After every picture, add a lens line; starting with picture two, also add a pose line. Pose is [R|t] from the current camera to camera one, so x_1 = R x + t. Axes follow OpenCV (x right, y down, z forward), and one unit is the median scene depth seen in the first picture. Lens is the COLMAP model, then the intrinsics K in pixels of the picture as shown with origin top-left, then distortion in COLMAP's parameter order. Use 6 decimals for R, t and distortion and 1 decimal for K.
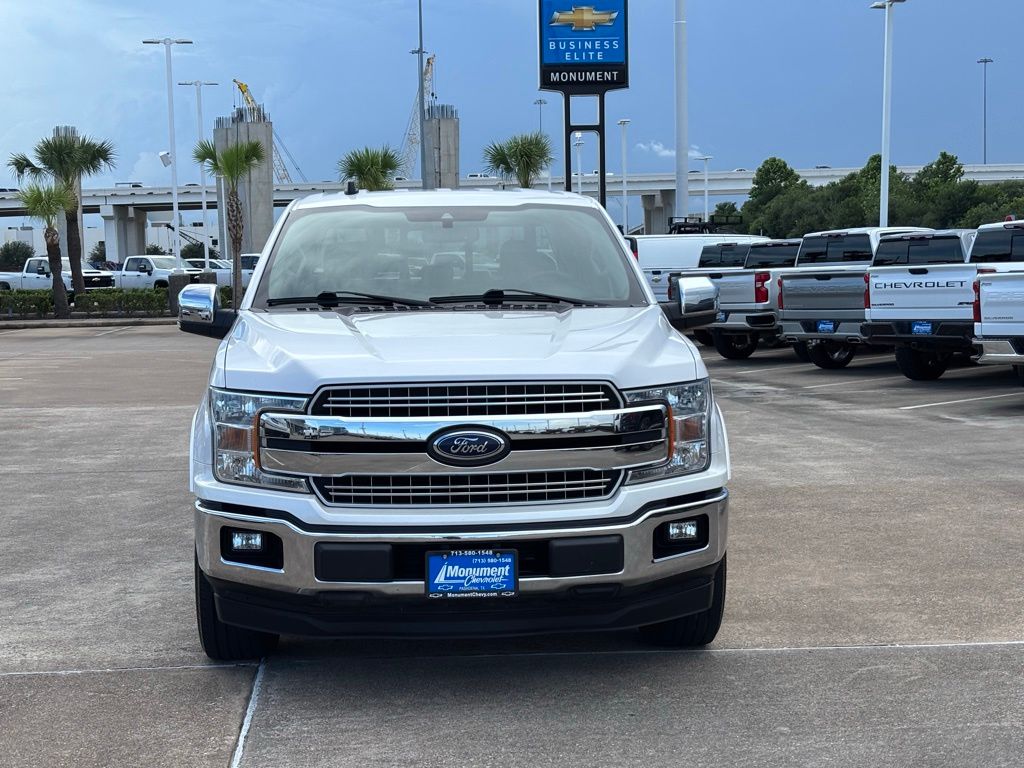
lens RADIAL K [[1539.0, 0, 510.8], [0, 1539.0, 402.3], [0, 0, 1]] dist [0.222710, -0.851545]
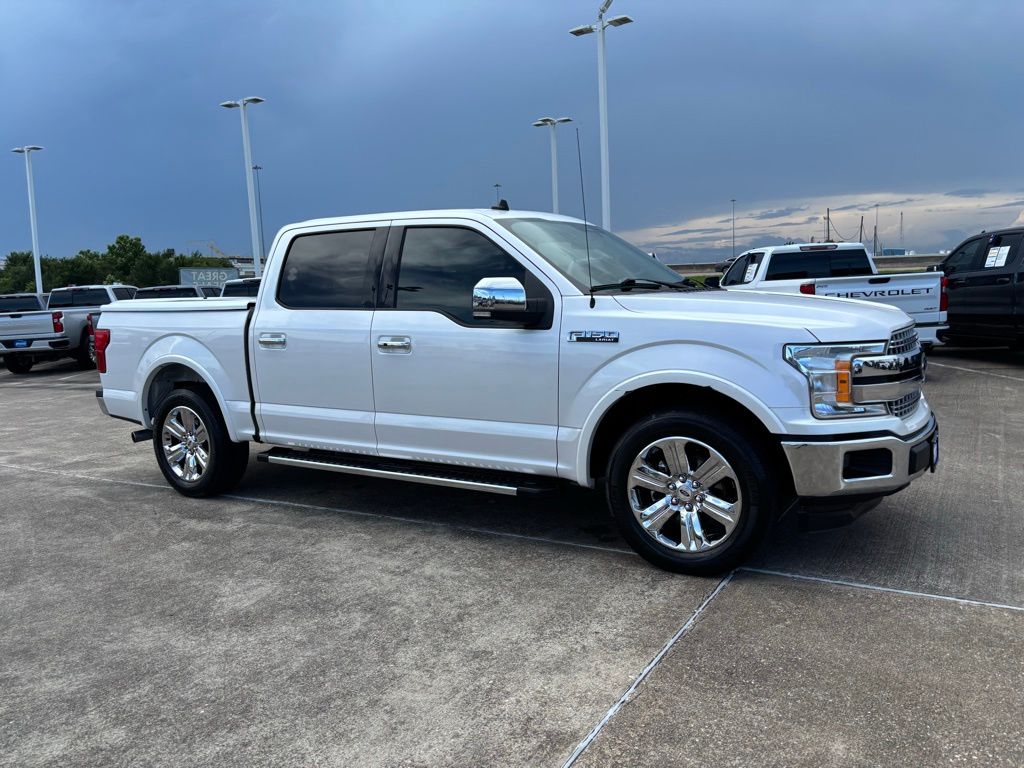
lens RADIAL K [[796.2, 0, 538.9], [0, 796.2, 384.7], [0, 0, 1]] dist [0.054780, -0.062626]
pose [[0.574245, -0.104447, 0.811993, -0.859373], [0.104053, 0.993096, 0.054156, -0.034597], [-0.812044, 0.053392, 0.581149, 0.842784]]
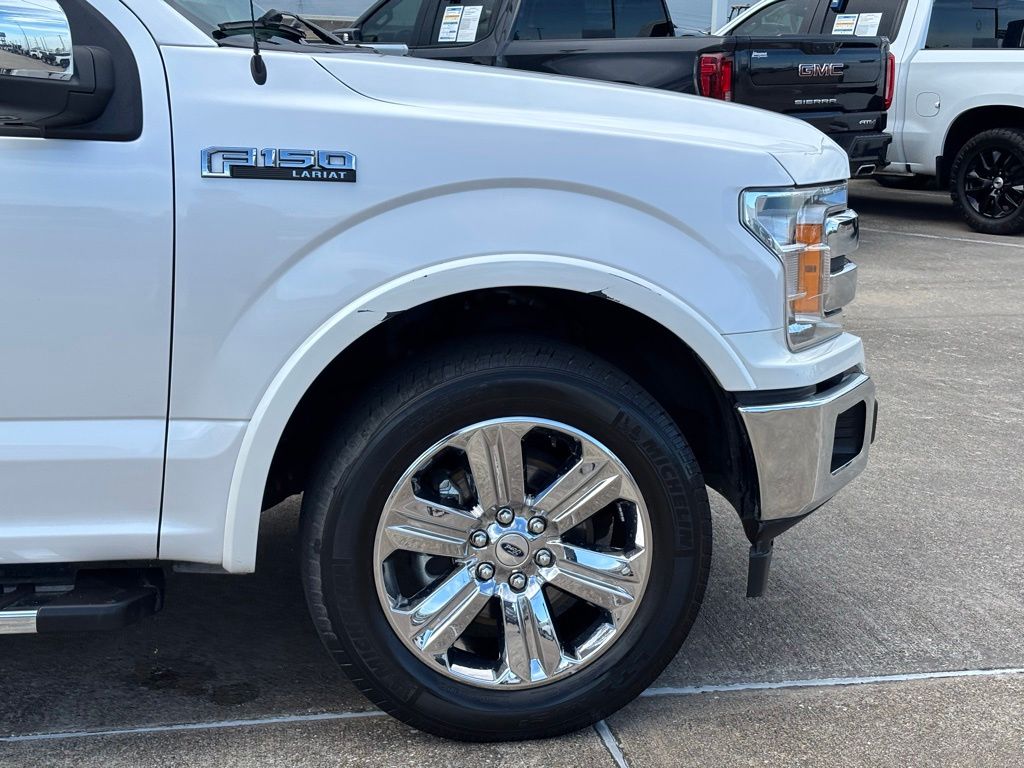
lens RADIAL K [[1539.0, 0, 510.8], [0, 1539.0, 402.3], [0, 0, 1]] dist [0.222710, -0.851545]
pose [[-0.133853, -0.202907, 0.970006, -0.758800], [0.067998, 0.974627, 0.213257, -0.061997], [-0.988666, 0.094503, -0.116659, 1.220272]]
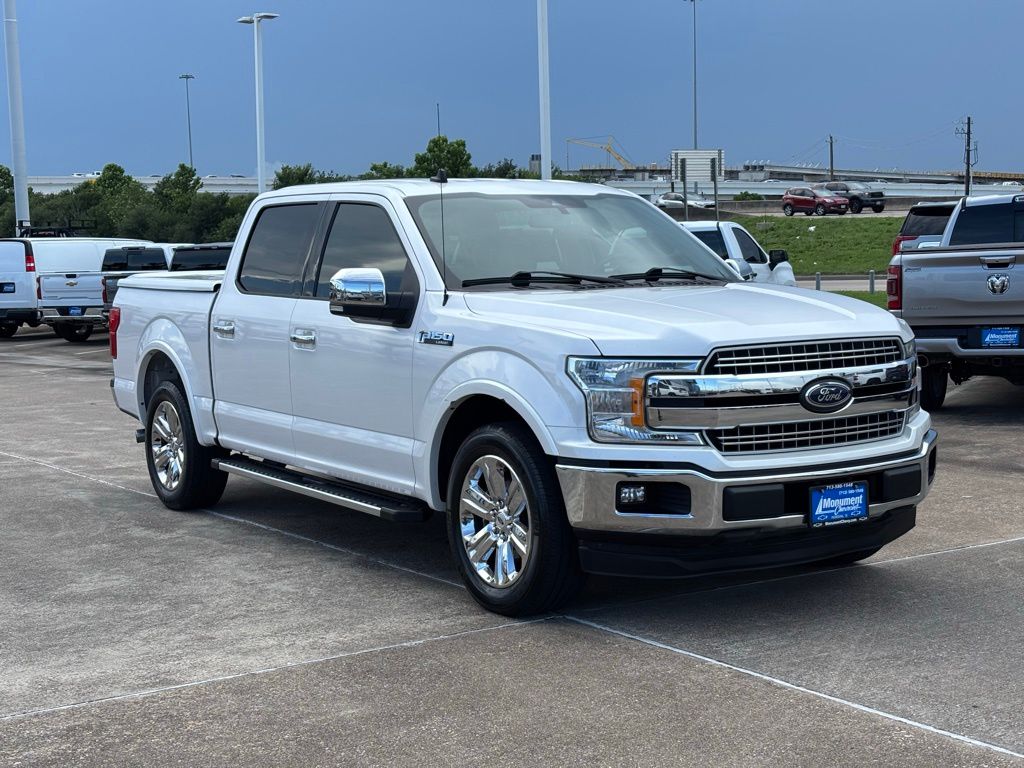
lens RADIAL K [[1539.0, 0, 510.8], [0, 1539.0, 402.3], [0, 0, 1]] dist [0.222710, -0.851545]
pose [[0.866312, -0.047752, 0.497215, -0.805080], [0.051403, 0.998658, 0.006349, 0.013867], [-0.496851, 0.020058, 0.867604, 0.101878]]
